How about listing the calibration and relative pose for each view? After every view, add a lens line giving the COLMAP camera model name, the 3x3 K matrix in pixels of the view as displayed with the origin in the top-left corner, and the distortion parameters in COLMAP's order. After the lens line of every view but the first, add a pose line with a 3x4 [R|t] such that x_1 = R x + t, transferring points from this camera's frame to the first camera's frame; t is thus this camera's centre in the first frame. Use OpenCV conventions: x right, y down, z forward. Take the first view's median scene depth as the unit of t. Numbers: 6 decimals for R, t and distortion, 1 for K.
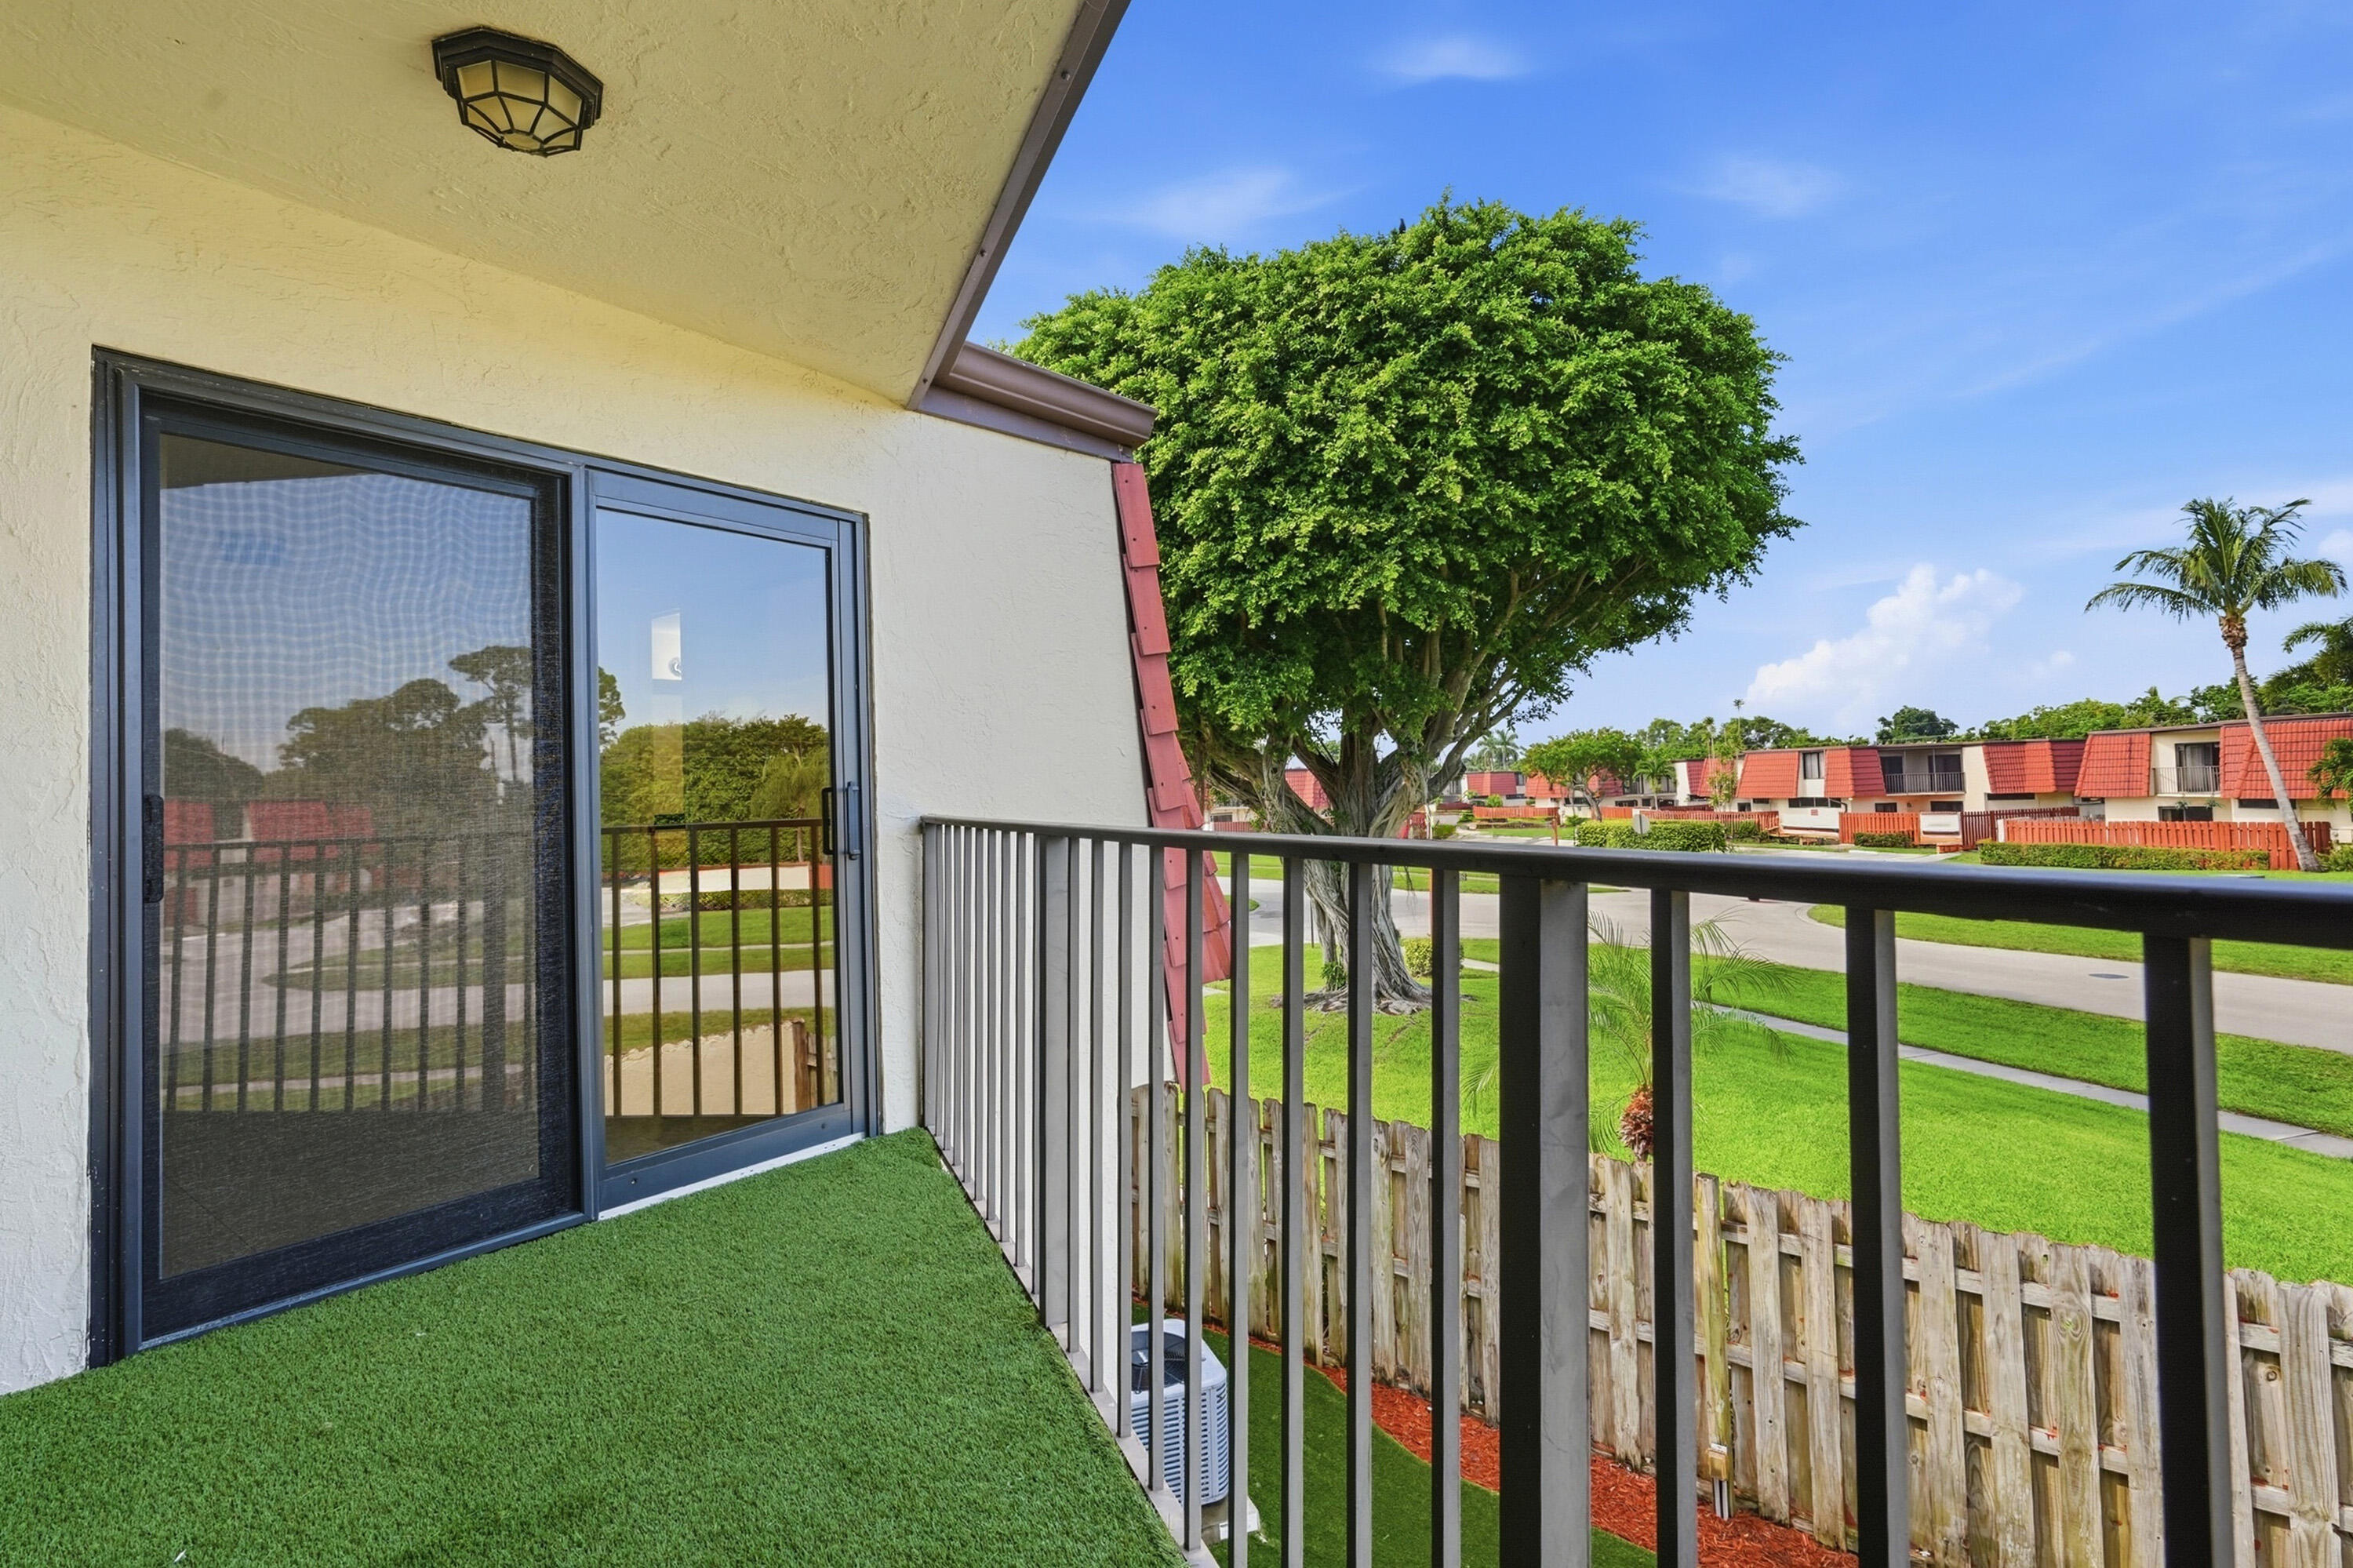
lens RADIAL K [[1112.1, 0, 1186.4], [0, 1112.1, 752.4], [0, 0, 1]] dist [-0.001632, -0.000063]
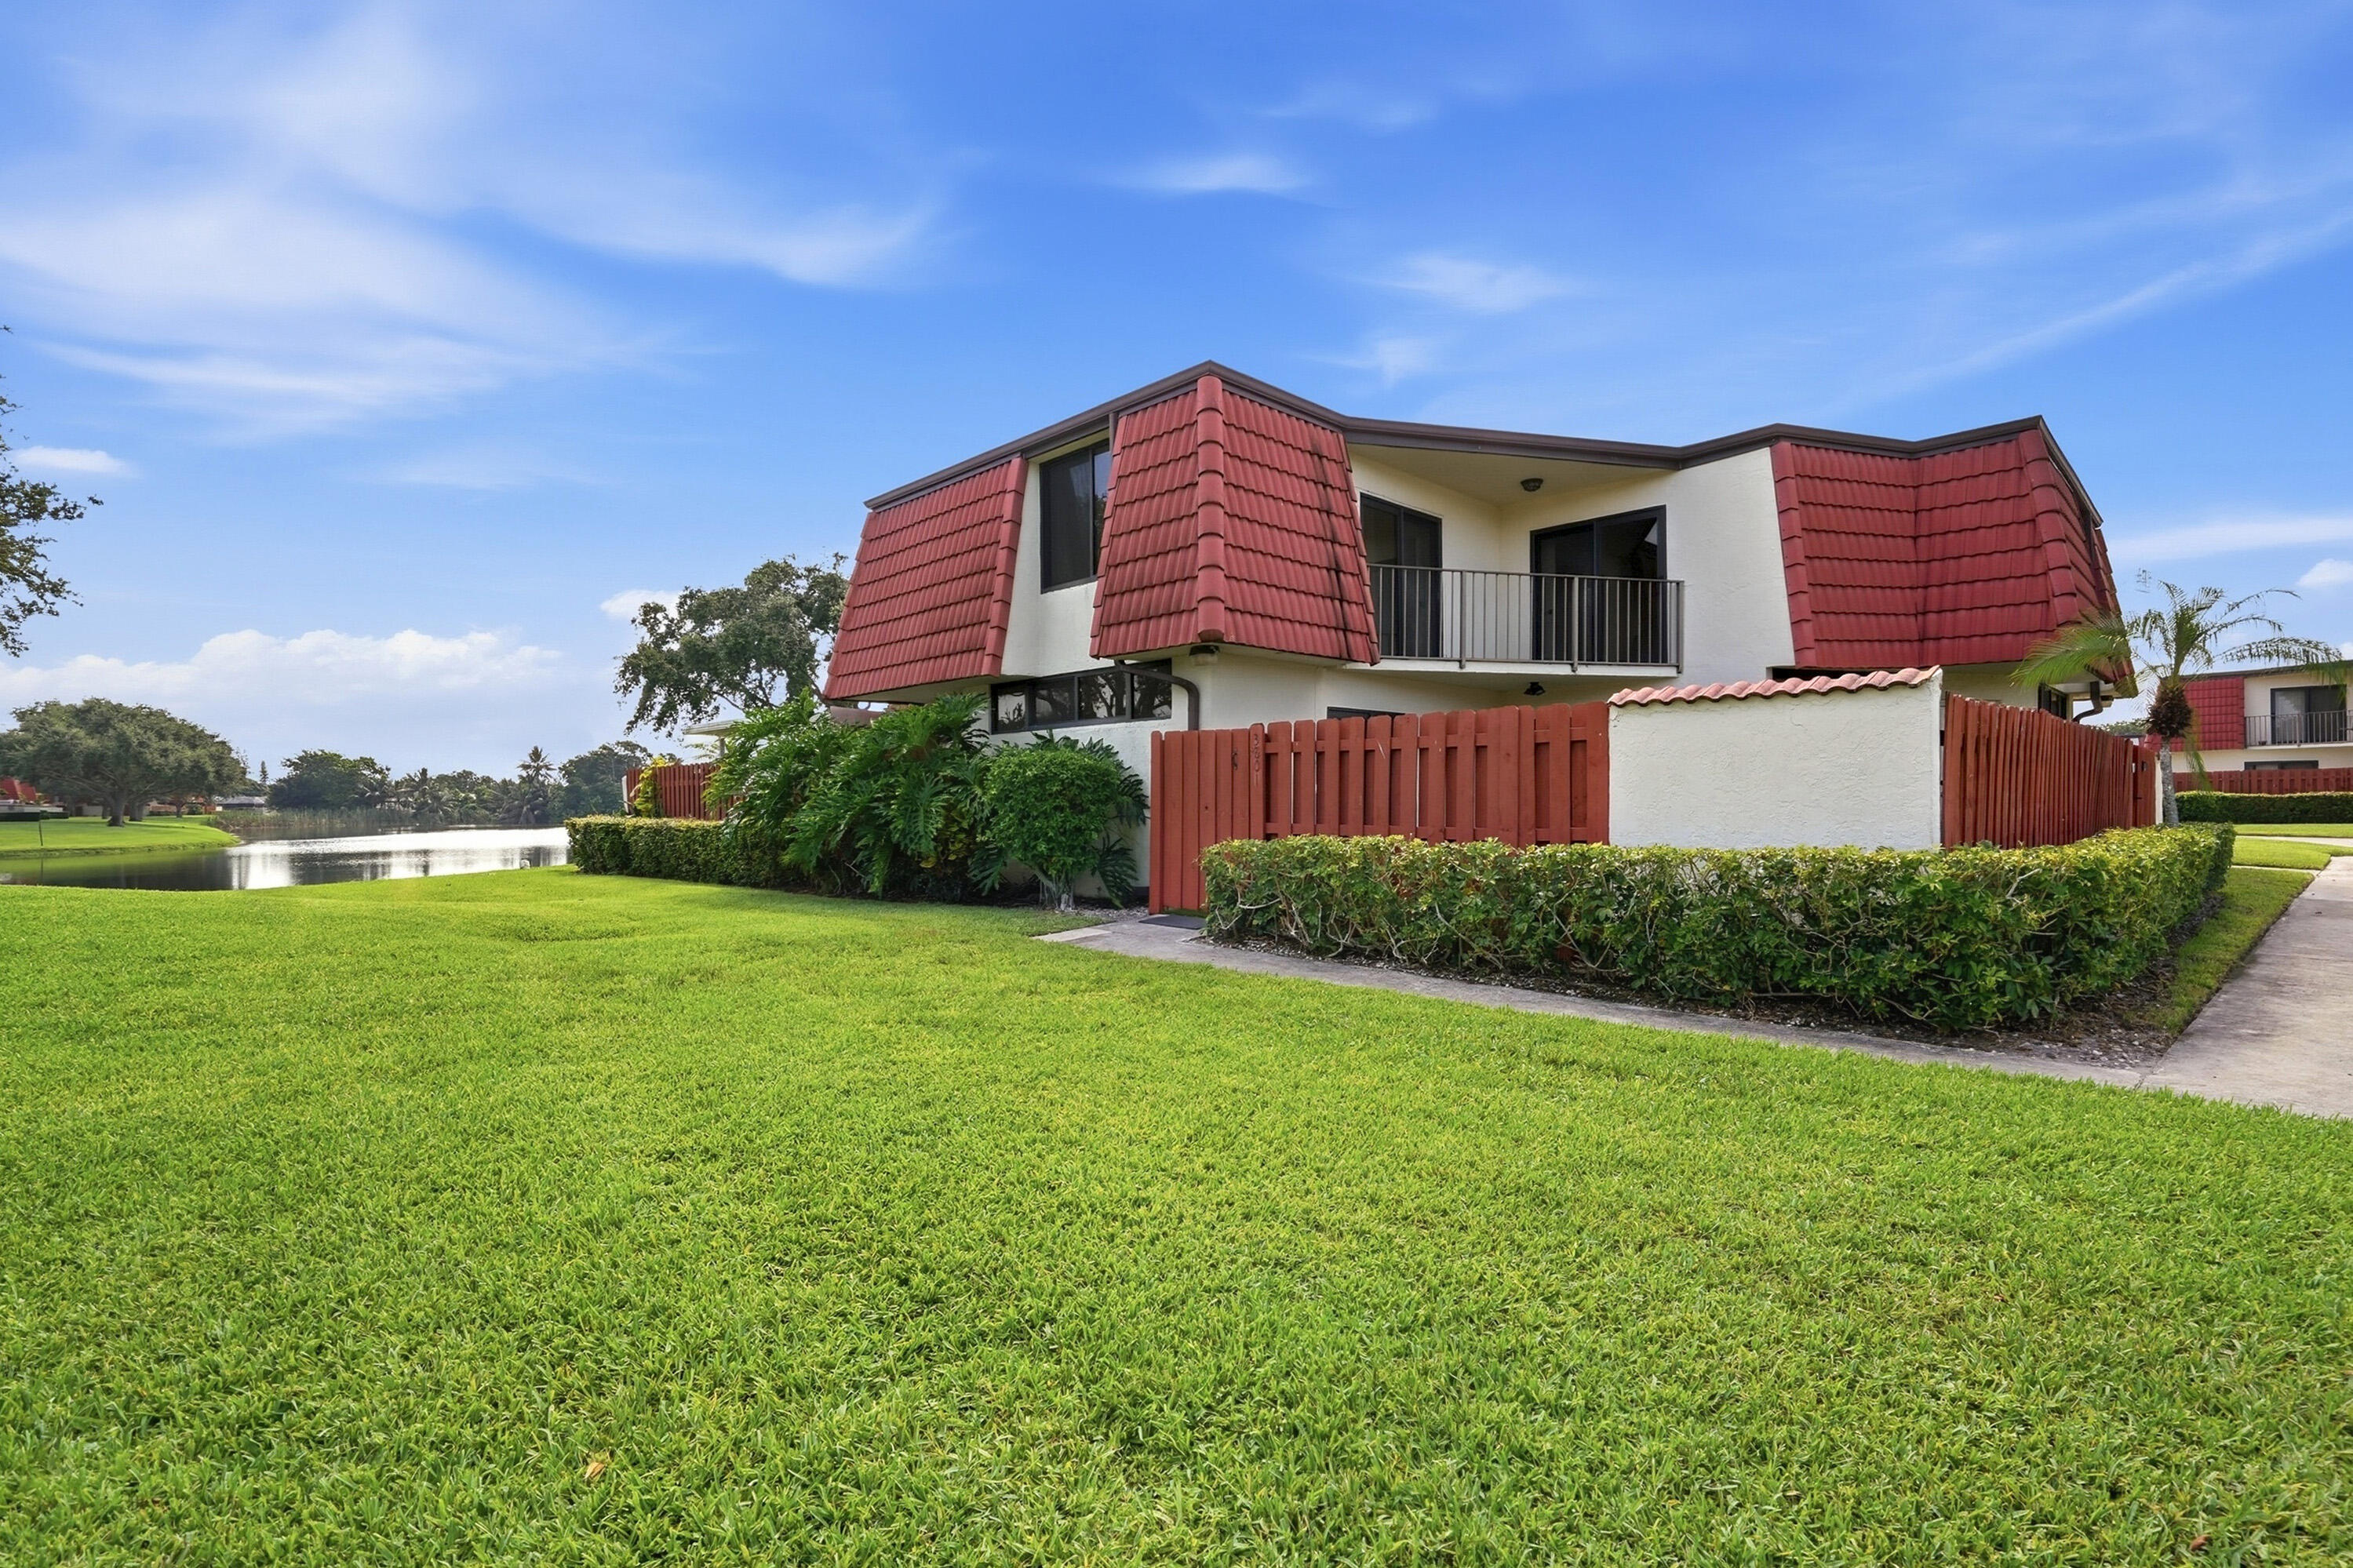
lens RADIAL K [[1059.1, 0, 1180.7], [0, 1059.1, 827.2], [0, 0, 1]] dist [0.000015, 0.000304]
pose [[-0.128971, 0.051285, -0.990321, 1.133252], [0.046215, 0.997888, 0.045658, 0.204464], [0.990571, -0.039879, -0.131068, -0.070417]]
